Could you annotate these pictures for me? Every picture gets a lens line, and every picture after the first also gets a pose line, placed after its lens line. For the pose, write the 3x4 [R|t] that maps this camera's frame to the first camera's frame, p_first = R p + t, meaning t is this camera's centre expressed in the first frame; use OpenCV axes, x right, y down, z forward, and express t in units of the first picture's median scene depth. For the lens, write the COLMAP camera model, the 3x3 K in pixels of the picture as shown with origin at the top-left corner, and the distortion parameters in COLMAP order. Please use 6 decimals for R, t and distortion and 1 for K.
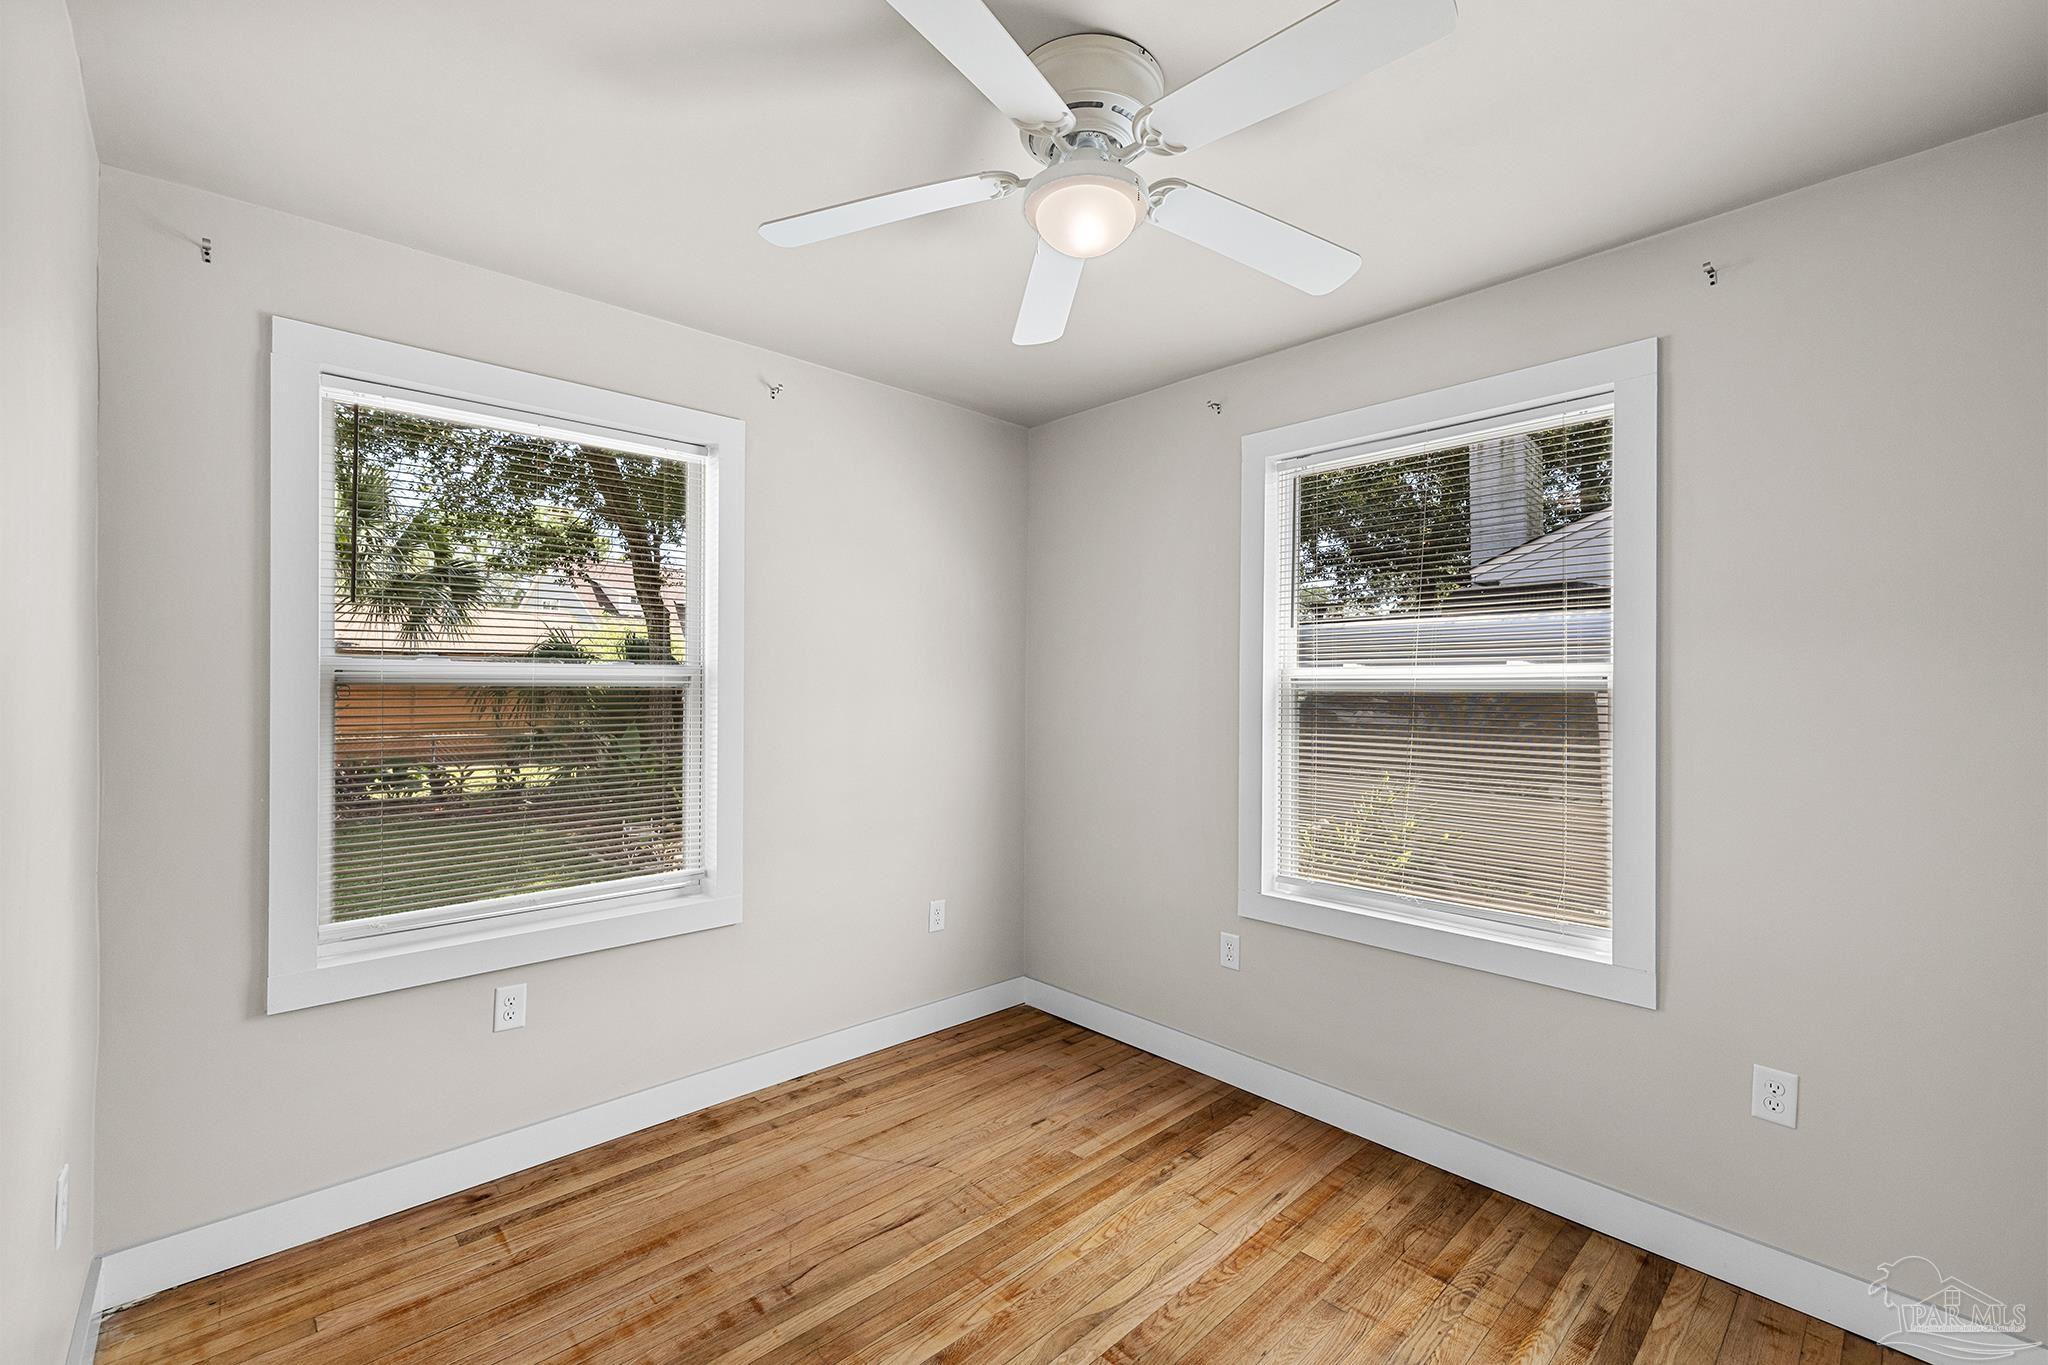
lens RADIAL K [[910.9, 0, 958.8], [0, 910.9, 688.2], [0, 0, 1]] dist [-0.000251, 0.000193]
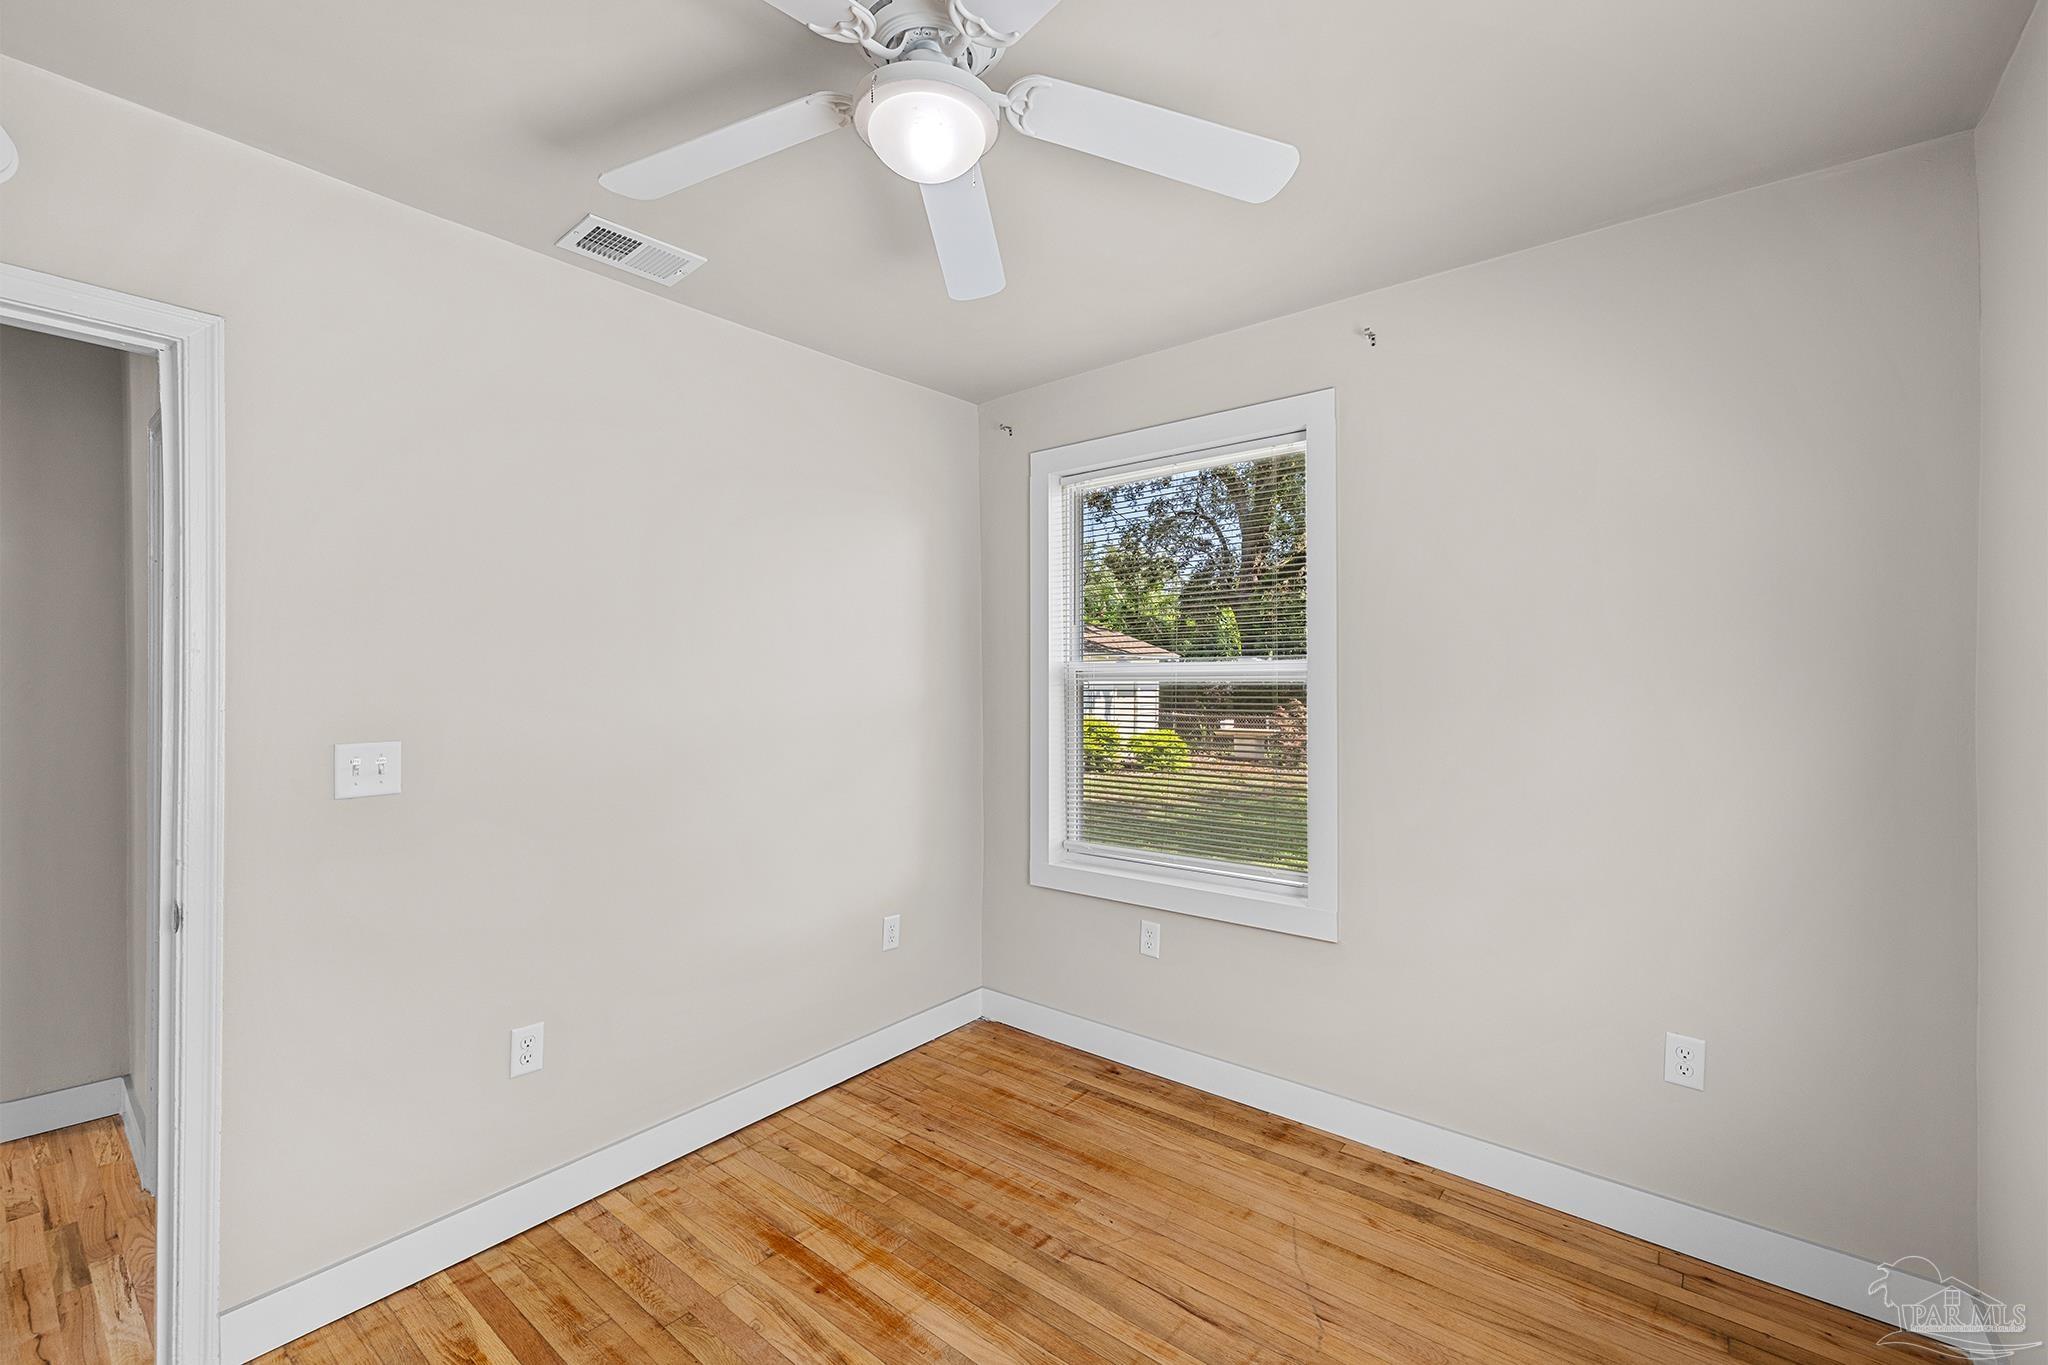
lens RADIAL K [[858.3, 0, 1027.2], [0, 858.3, 673.5], [0, 0, 1]] dist [0.001435, 0.000051]
pose [[0.145217, -0.006135, -0.989381, 0.652896], [0.003860, 0.999977, -0.005634, -0.007902], [0.989392, -0.003001, 0.145237, 0.664665]]
